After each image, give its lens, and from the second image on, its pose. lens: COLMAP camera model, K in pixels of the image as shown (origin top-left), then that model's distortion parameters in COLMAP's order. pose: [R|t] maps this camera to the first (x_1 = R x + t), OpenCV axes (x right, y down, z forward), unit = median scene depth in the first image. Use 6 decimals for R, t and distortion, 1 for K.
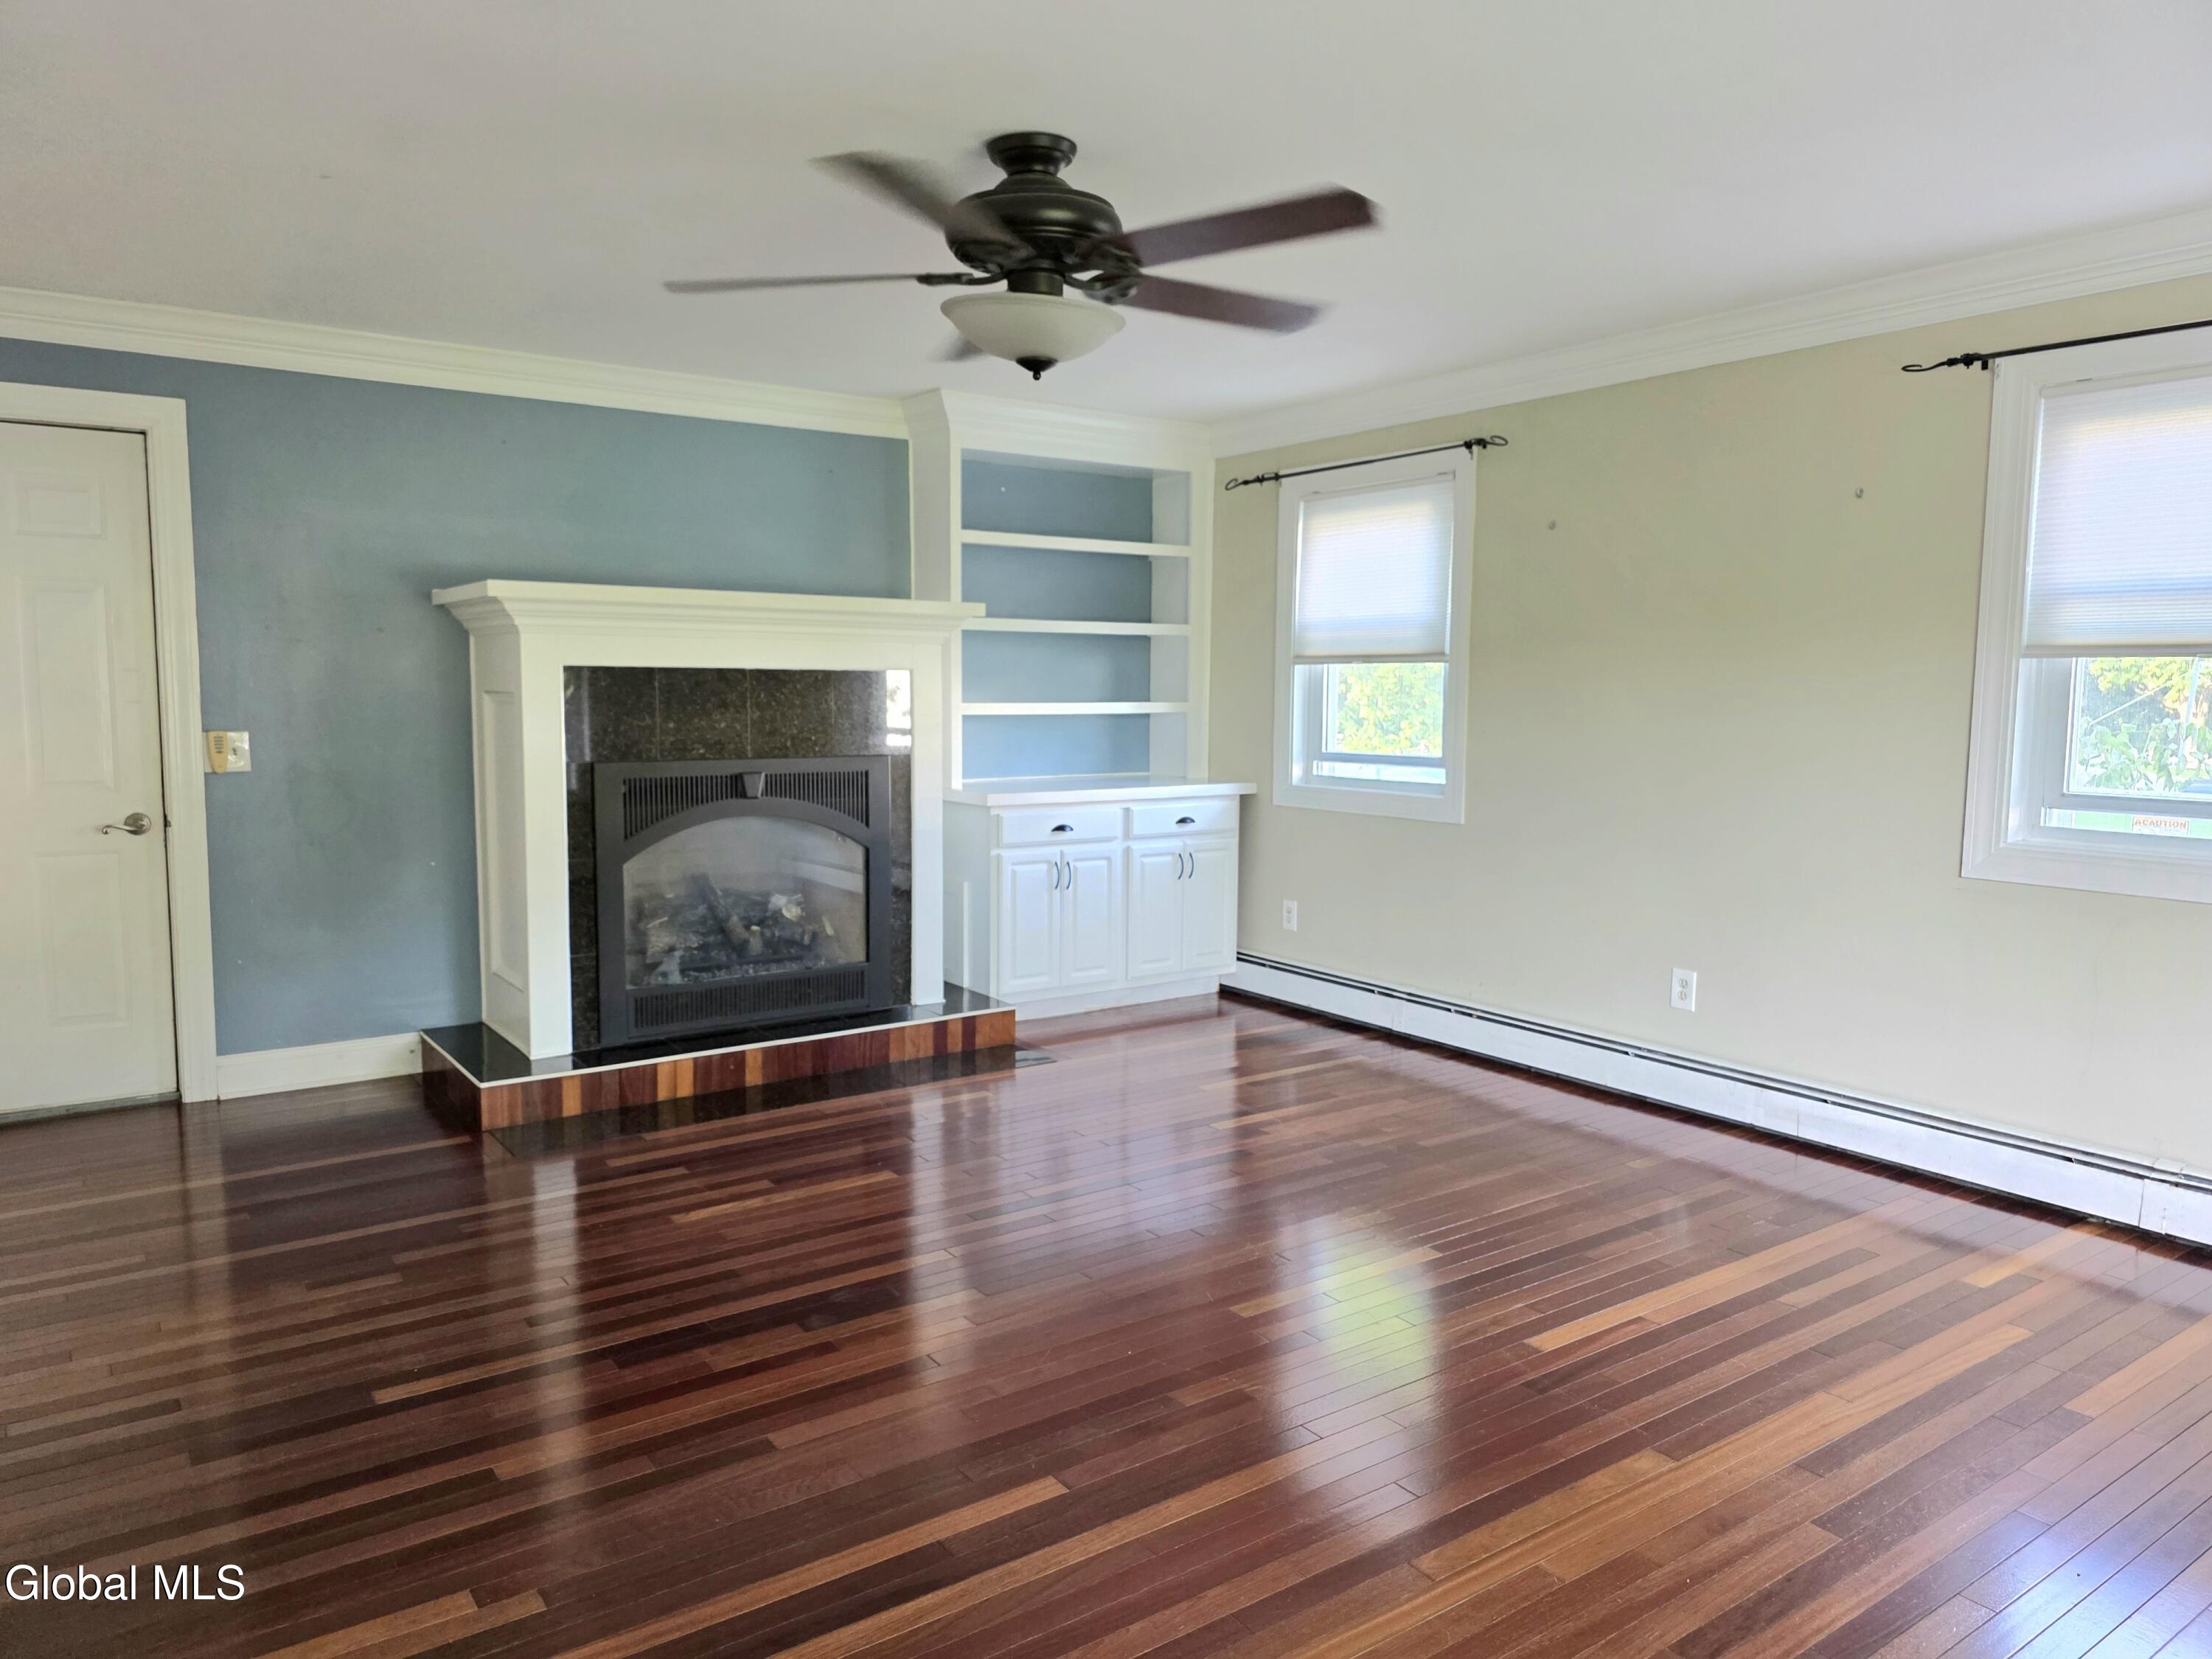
lens RADIAL K [[1495.3, 0, 1067.0], [0, 1495.3, 835.3], [0, 0, 1]] dist [0.041262, -0.055090]
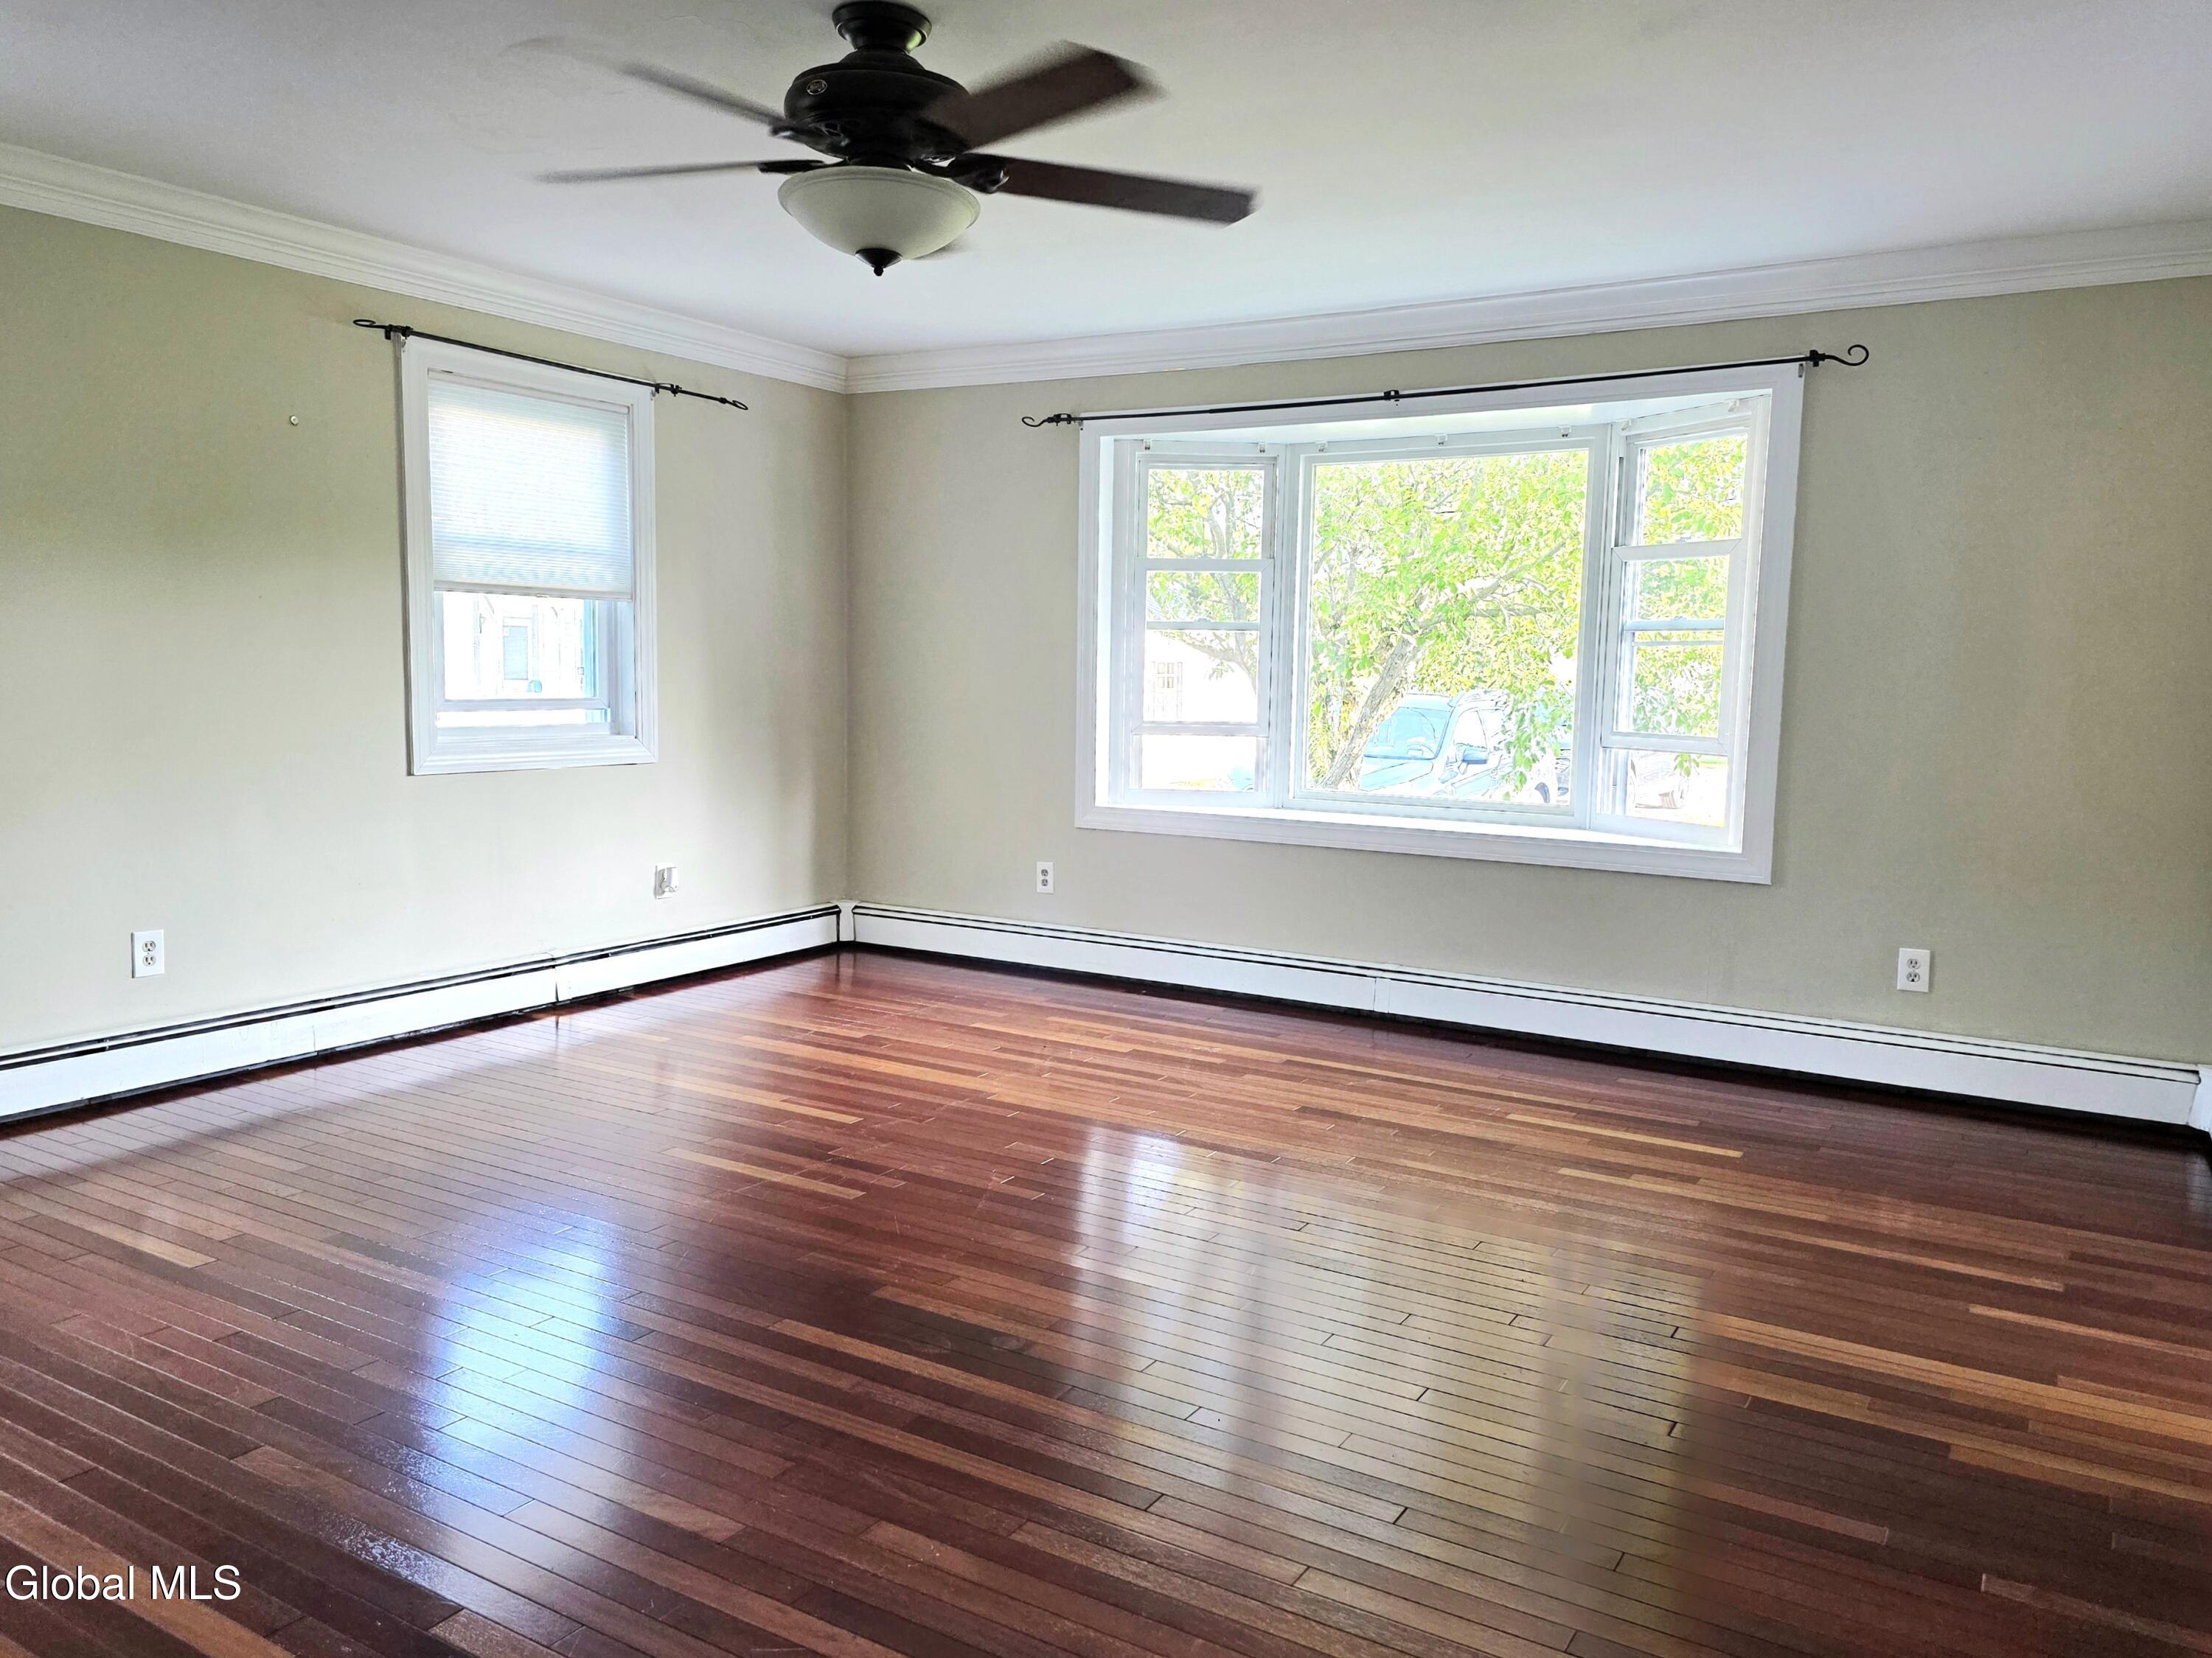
lens RADIAL K [[1579.8, 0, 1112.2], [0, 1579.8, 826.0], [0, 0, 1]] dist [0.030307, 0.000694]
pose [[-0.424316, -0.100460, 0.899924, -0.594651], [0.077599, 0.986137, 0.146672, -0.056660], [-0.902183, 0.132068, -0.410638, 0.800724]]
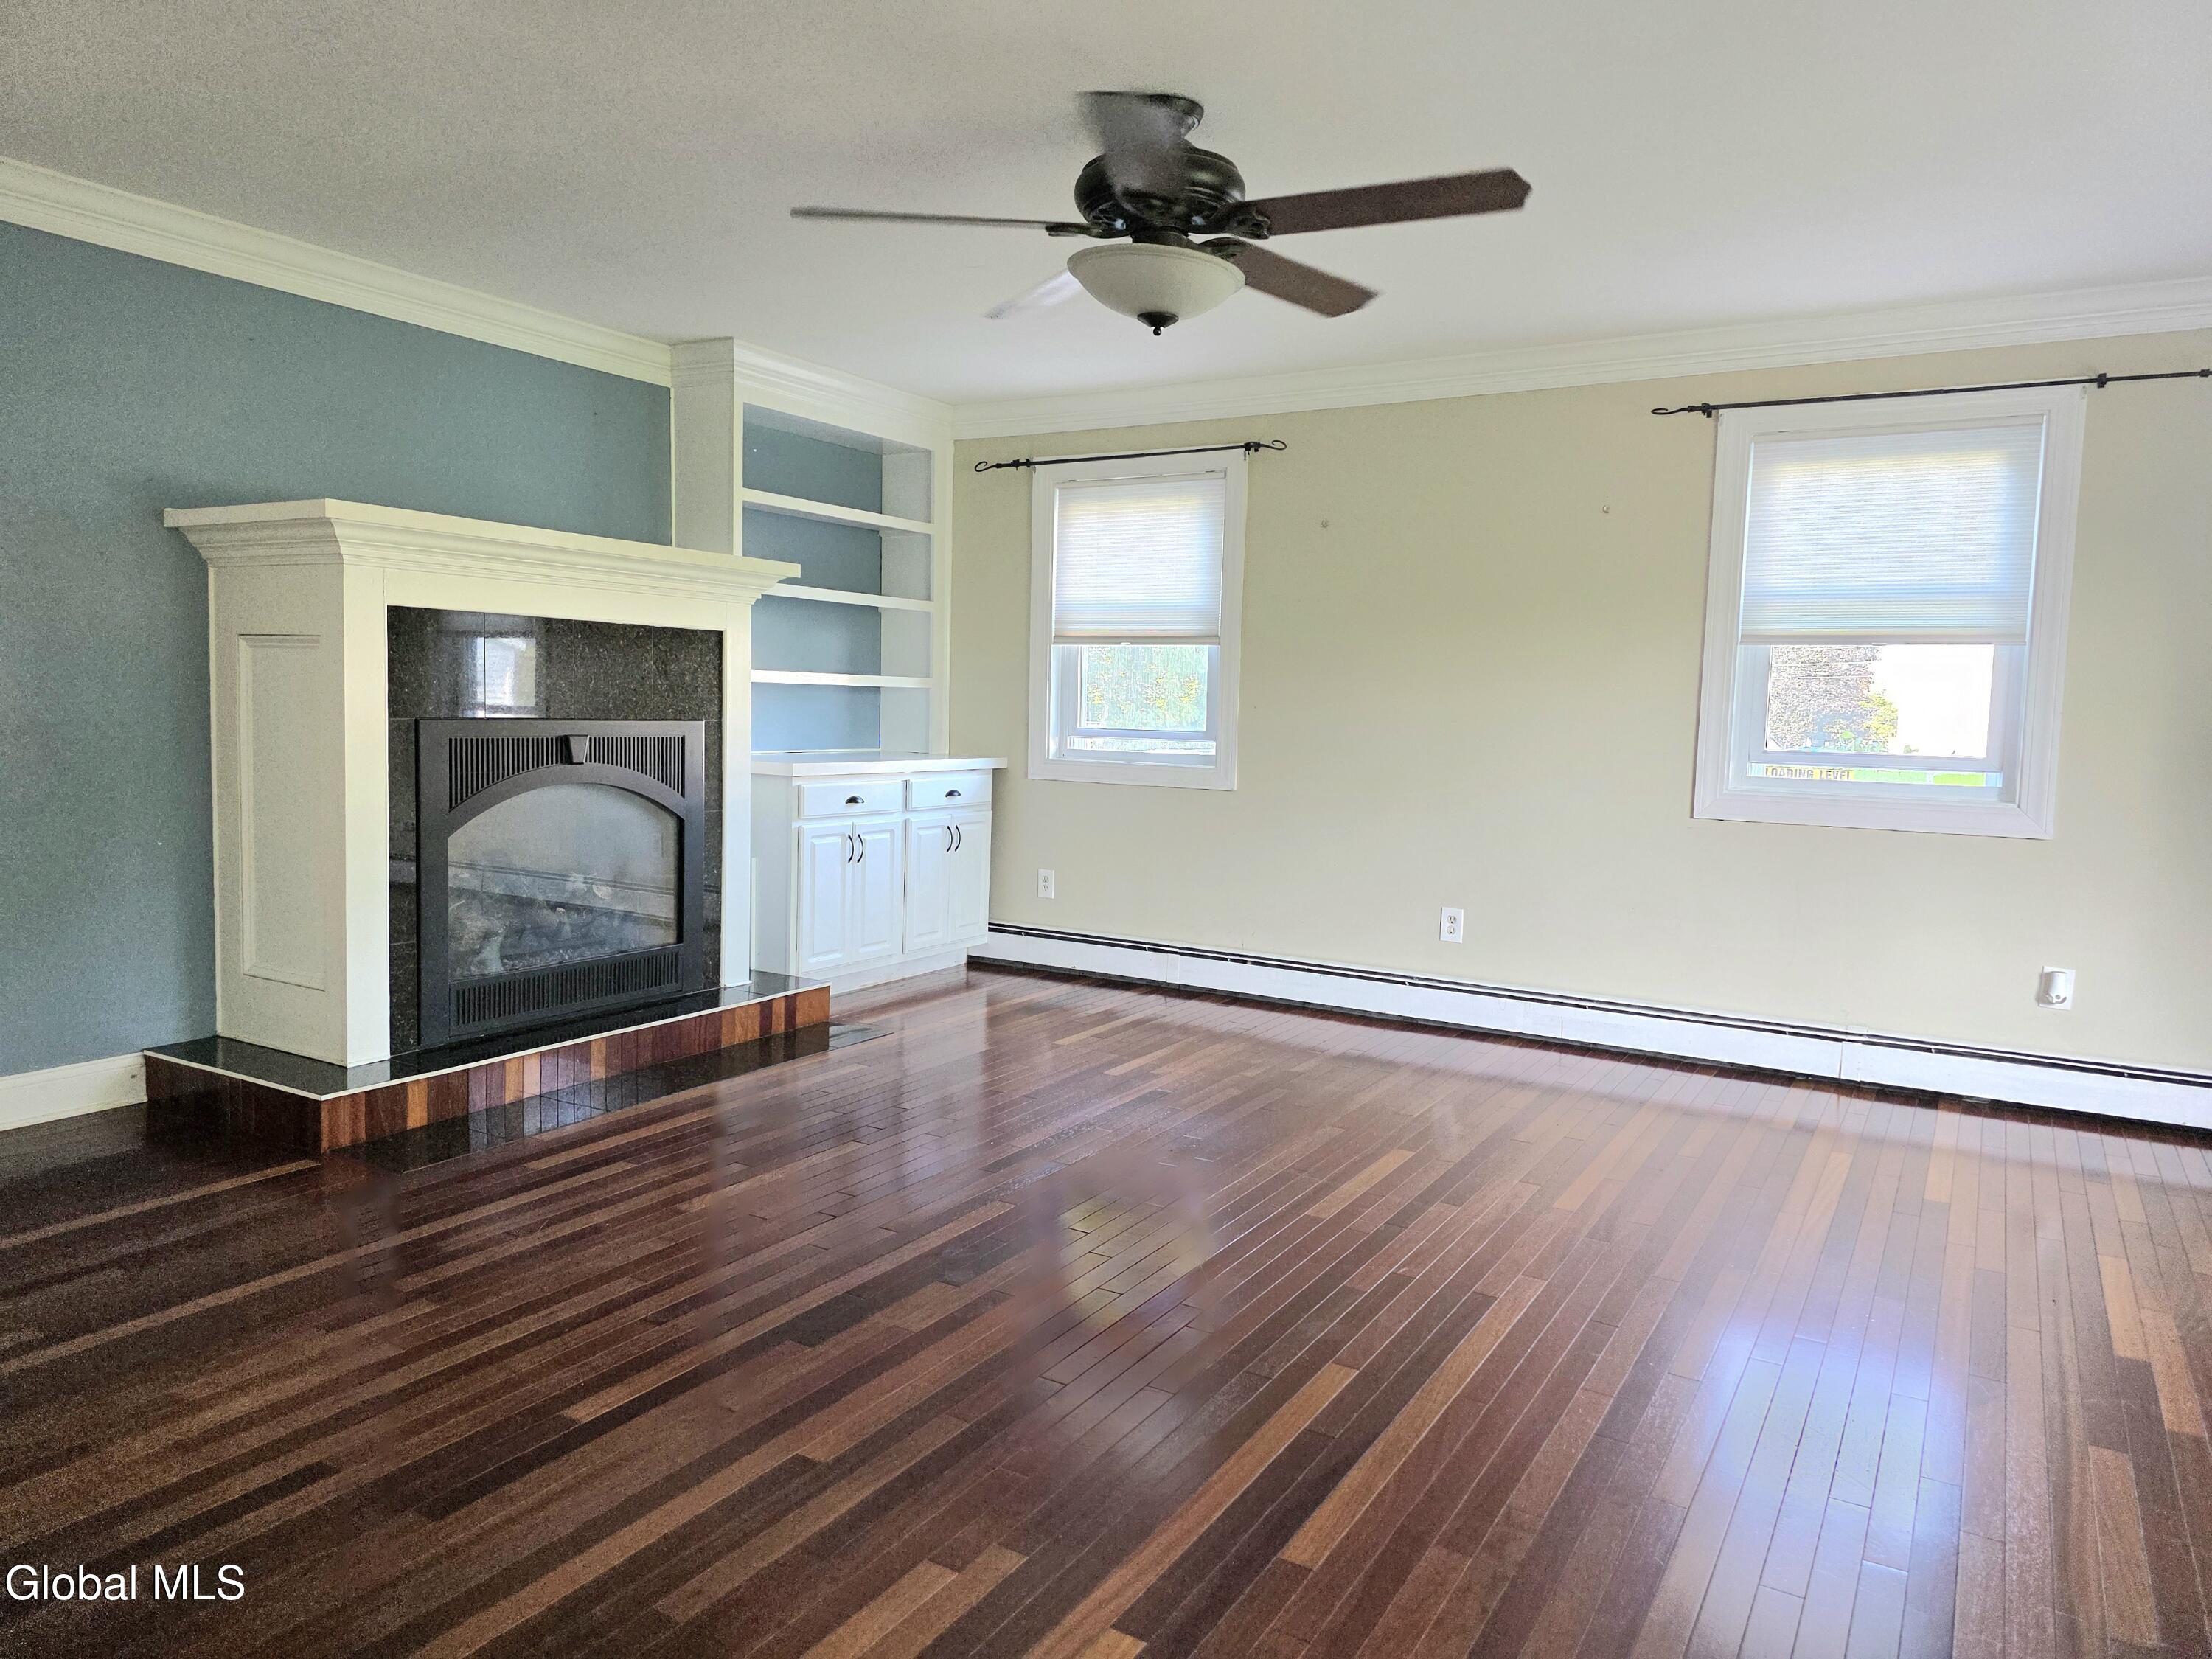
lens RADIAL K [[1495.3, 0, 1085.8], [0, 1495.3, 816.2], [0, 0, 1]] dist [0.041262, -0.055090]
pose [[0.911429, -0.013223, 0.411244, -0.302547], [0.021206, 0.999665, -0.014856, 0.026873], [-0.410910, 0.022261, 0.911404, 0.048617]]
